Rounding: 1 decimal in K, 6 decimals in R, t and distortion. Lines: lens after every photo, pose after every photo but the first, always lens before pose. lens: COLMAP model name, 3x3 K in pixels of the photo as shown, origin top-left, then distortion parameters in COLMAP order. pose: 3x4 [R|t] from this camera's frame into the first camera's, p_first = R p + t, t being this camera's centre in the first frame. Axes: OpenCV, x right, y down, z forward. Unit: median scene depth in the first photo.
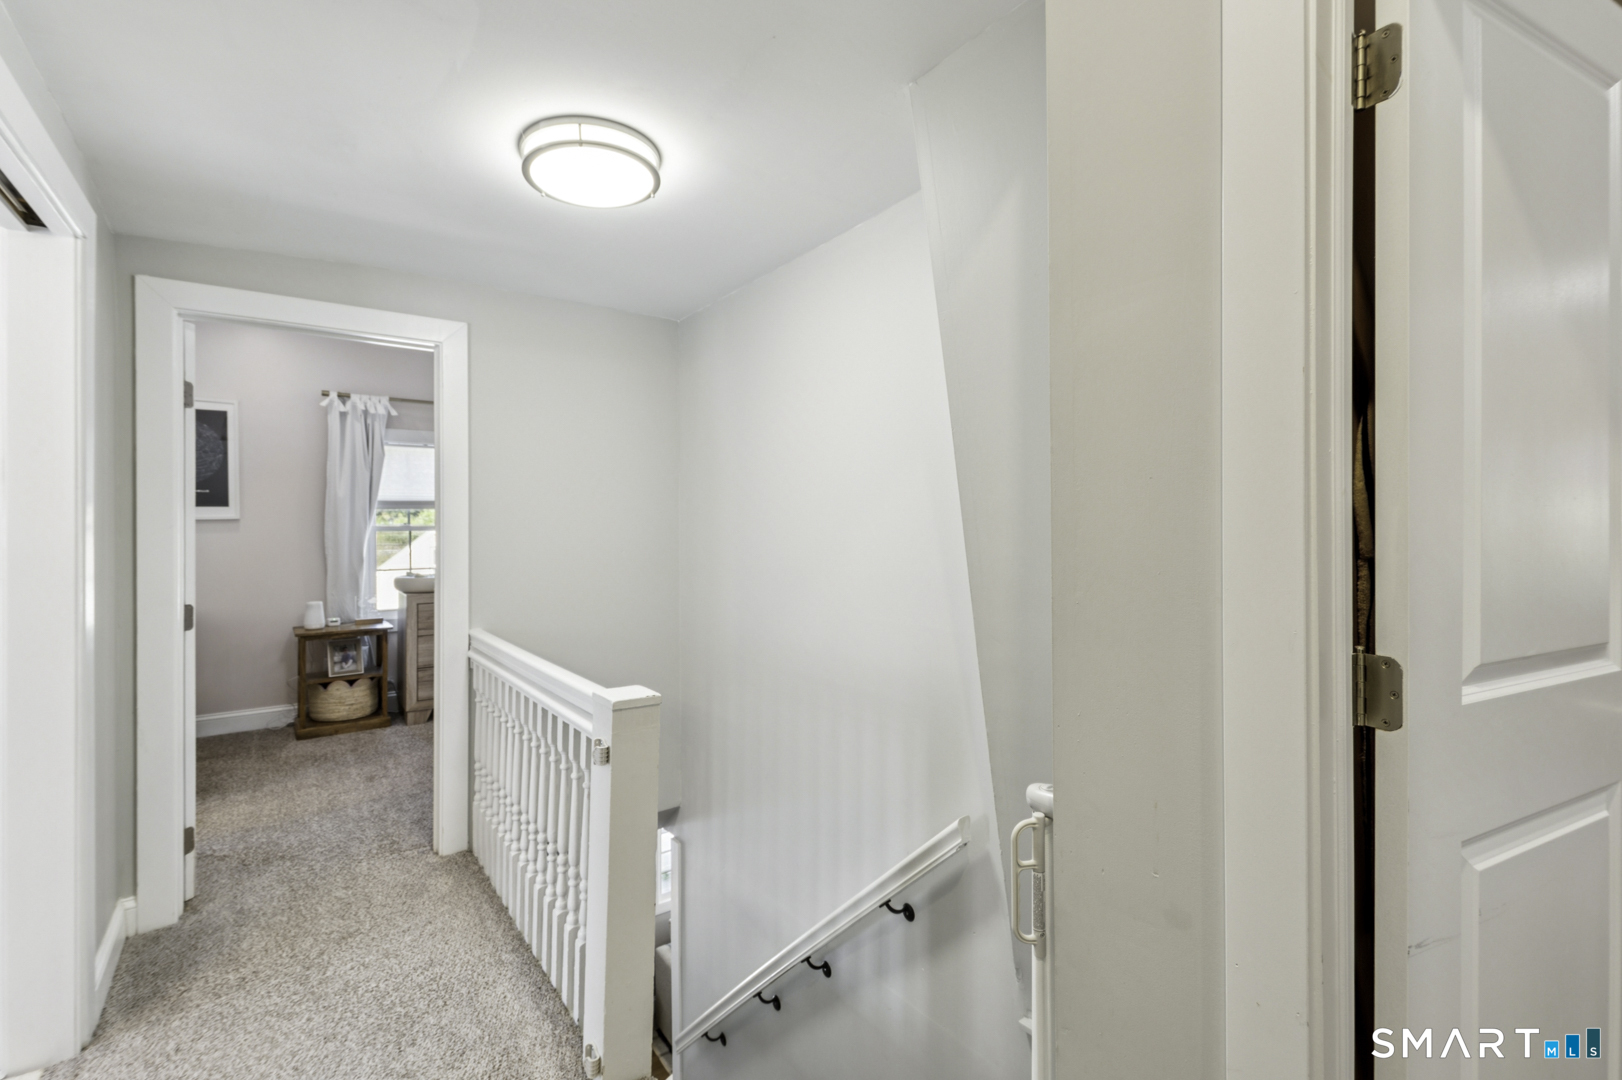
lens RADIAL K [[720.0, 0, 800.7], [0, 720.0, 527.0], [0, 0, 1]] dist [0.011662, -0.003213]
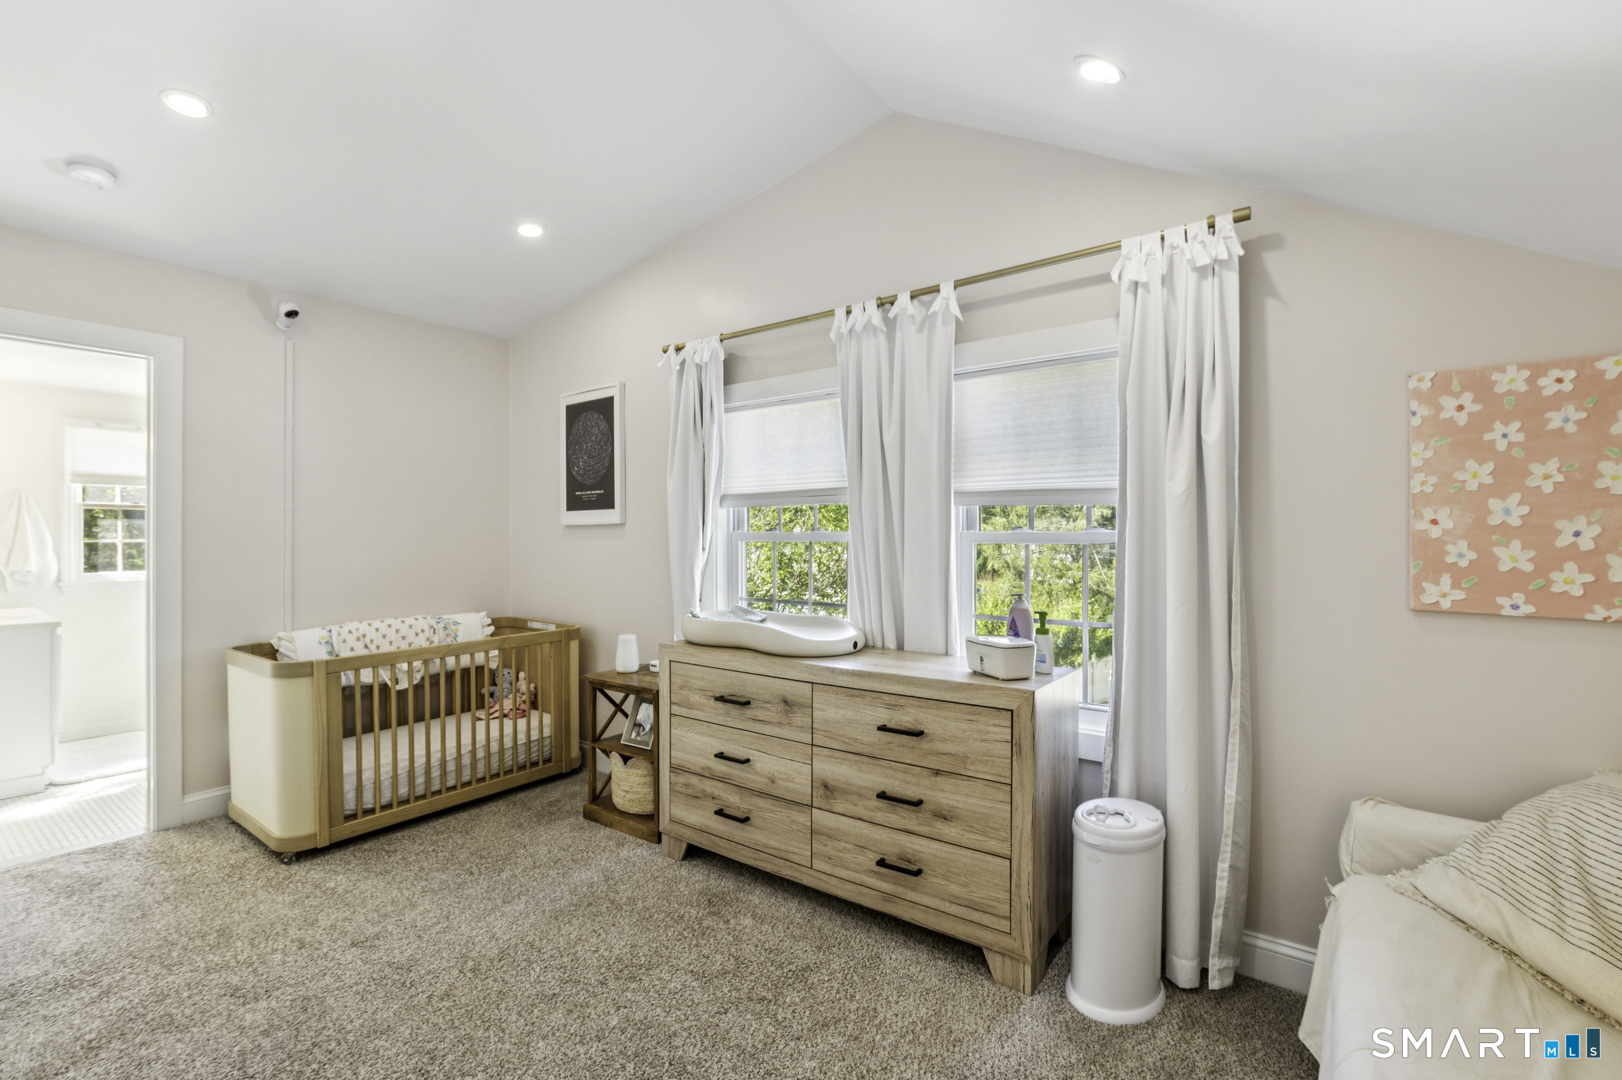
lens RADIAL K [[720.0, 0, 801.2], [0, 720.0, 539.2], [0, 0, 1]] dist [0.011662, -0.003213]
pose [[0.283762, 0.016251, -0.958757, 0.080639], [0.002000, 0.999844, 0.017539, -0.006557], [0.958893, -0.006894, 0.283686, 0.935044]]
